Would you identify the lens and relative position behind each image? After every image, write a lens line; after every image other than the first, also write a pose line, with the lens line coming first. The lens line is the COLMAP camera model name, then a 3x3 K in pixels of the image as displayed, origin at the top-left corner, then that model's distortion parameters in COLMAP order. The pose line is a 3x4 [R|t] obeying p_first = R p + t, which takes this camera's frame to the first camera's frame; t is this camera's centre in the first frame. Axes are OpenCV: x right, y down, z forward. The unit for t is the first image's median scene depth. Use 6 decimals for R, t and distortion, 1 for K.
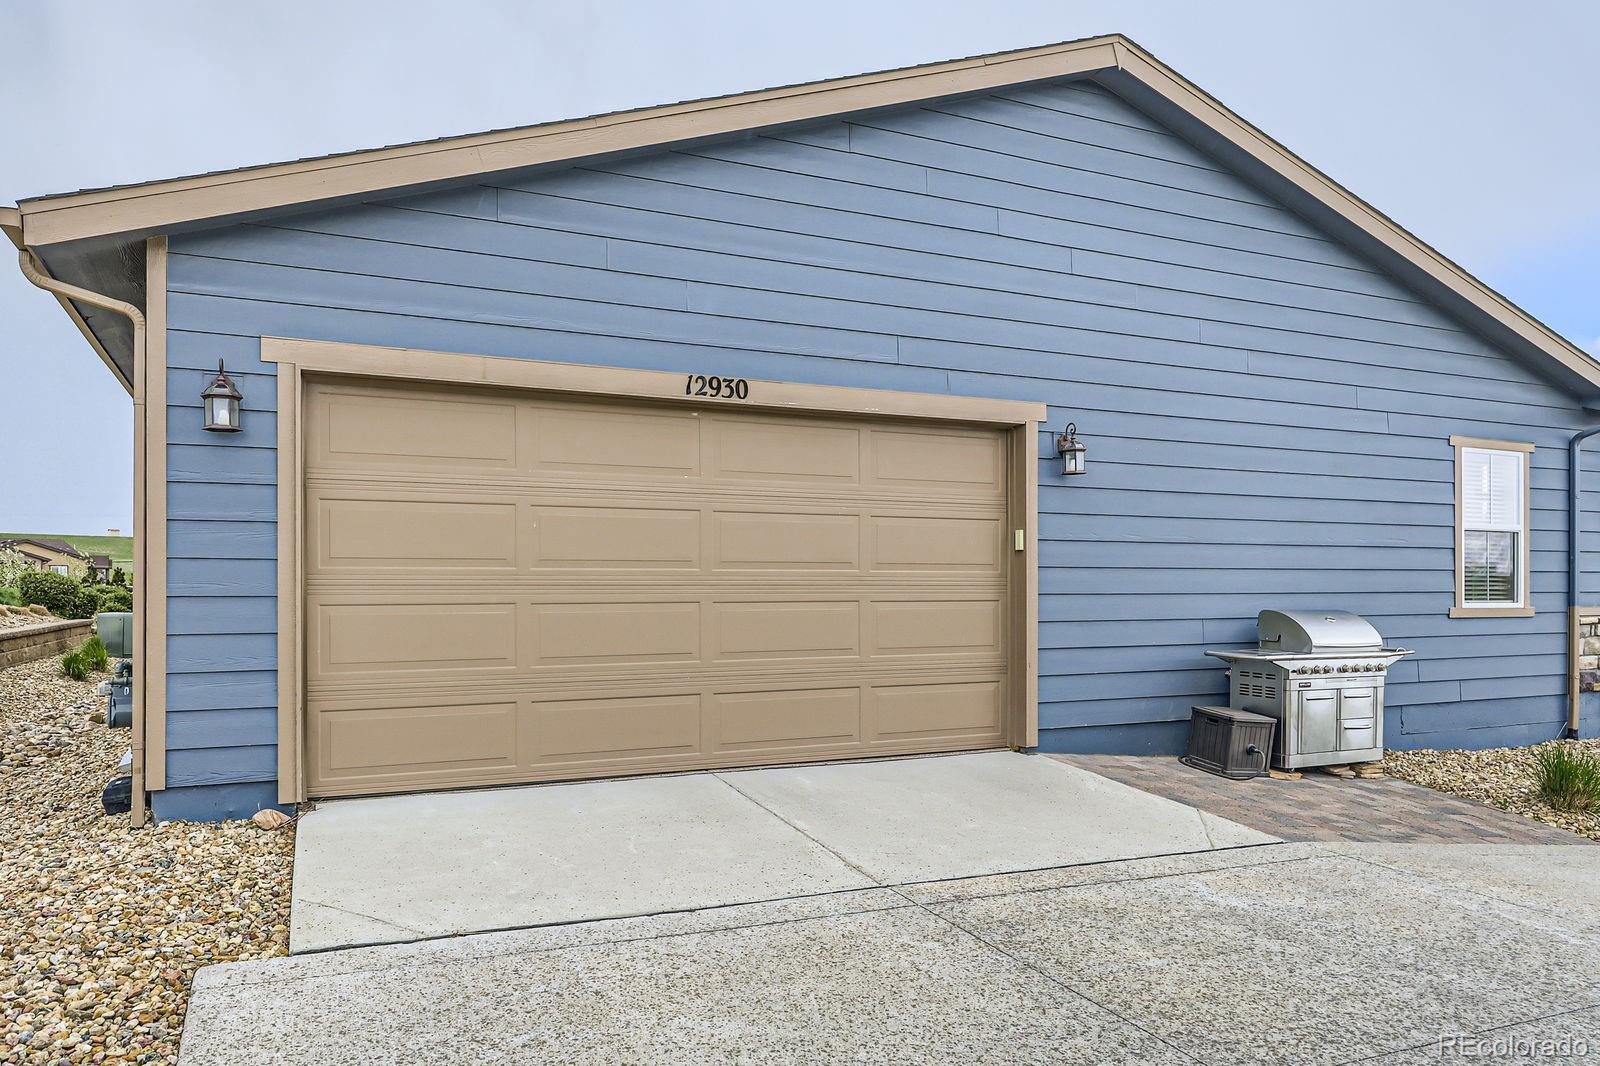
lens RADIAL K [[1106.1, 0, 816.7], [0, 1106.1, 607.3], [0, 0, 1]] dist [0.000740, 0.002423]
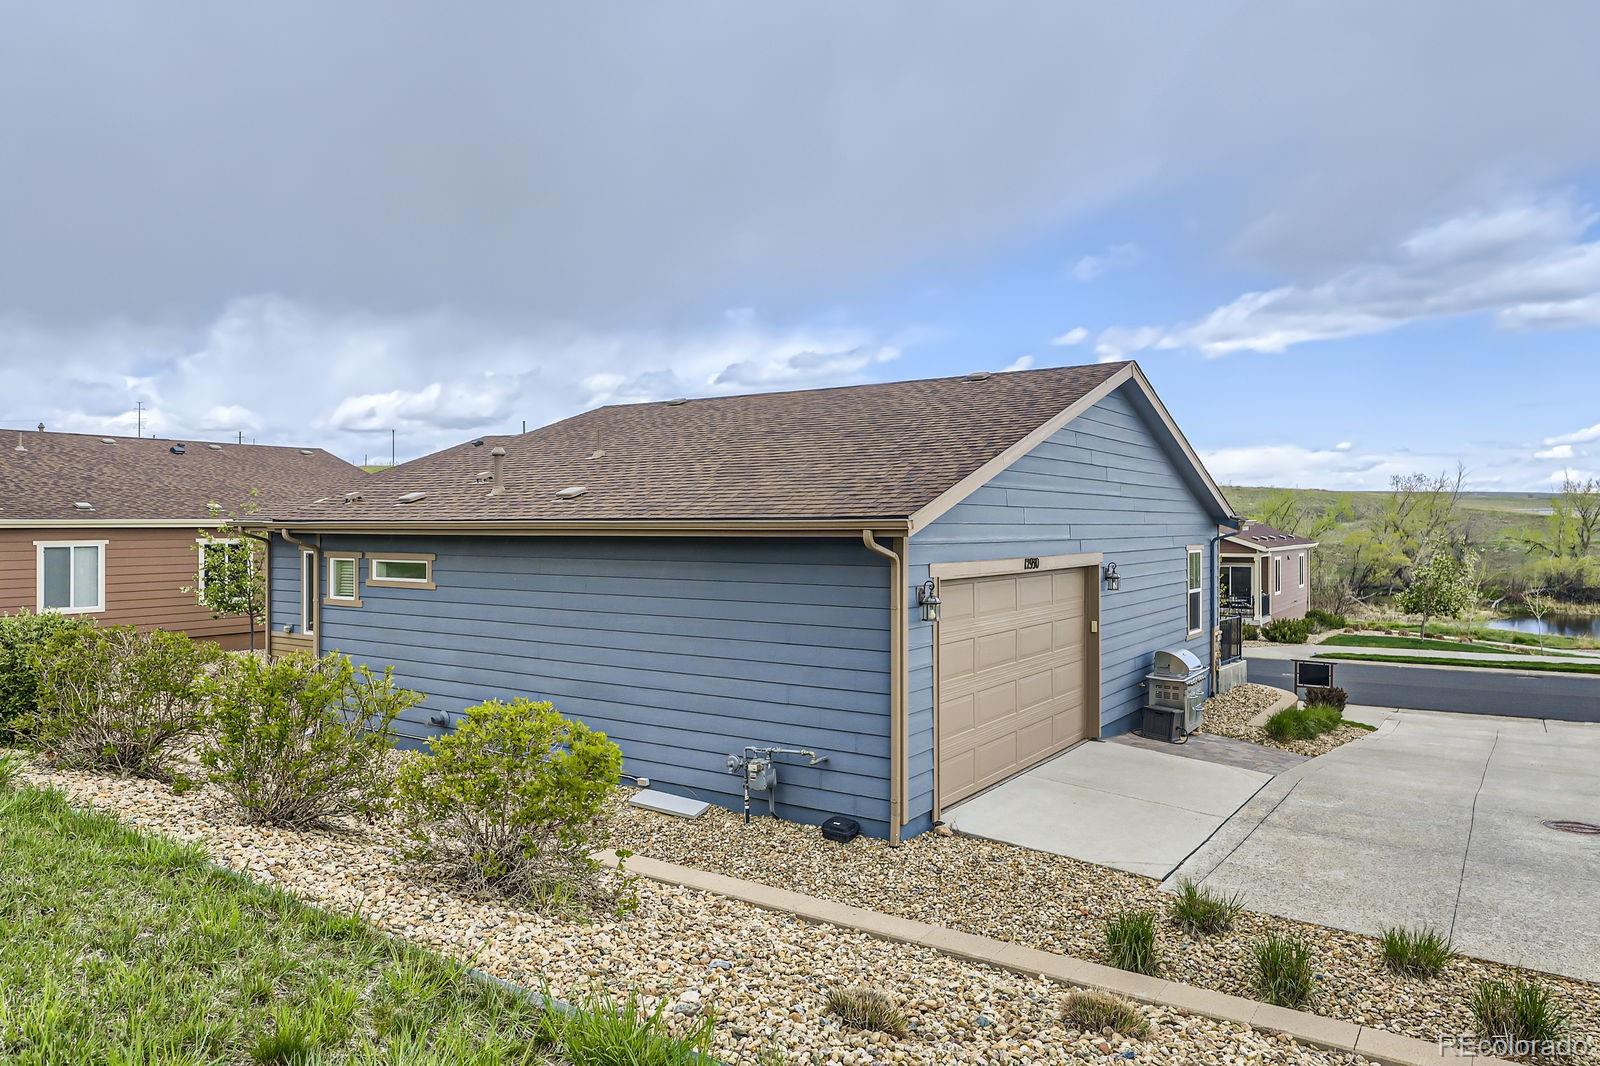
lens RADIAL K [[1065.2, 0, 798.3], [0, 1065.2, 537.4], [0, 0, 1]] dist [0.004653, 0.000783]
pose [[0.859072, -0.006439, 0.511815, -1.301637], [0.010622, 0.999930, -0.005250, -0.232632], [-0.511745, 0.009947, 0.859080, -0.314421]]
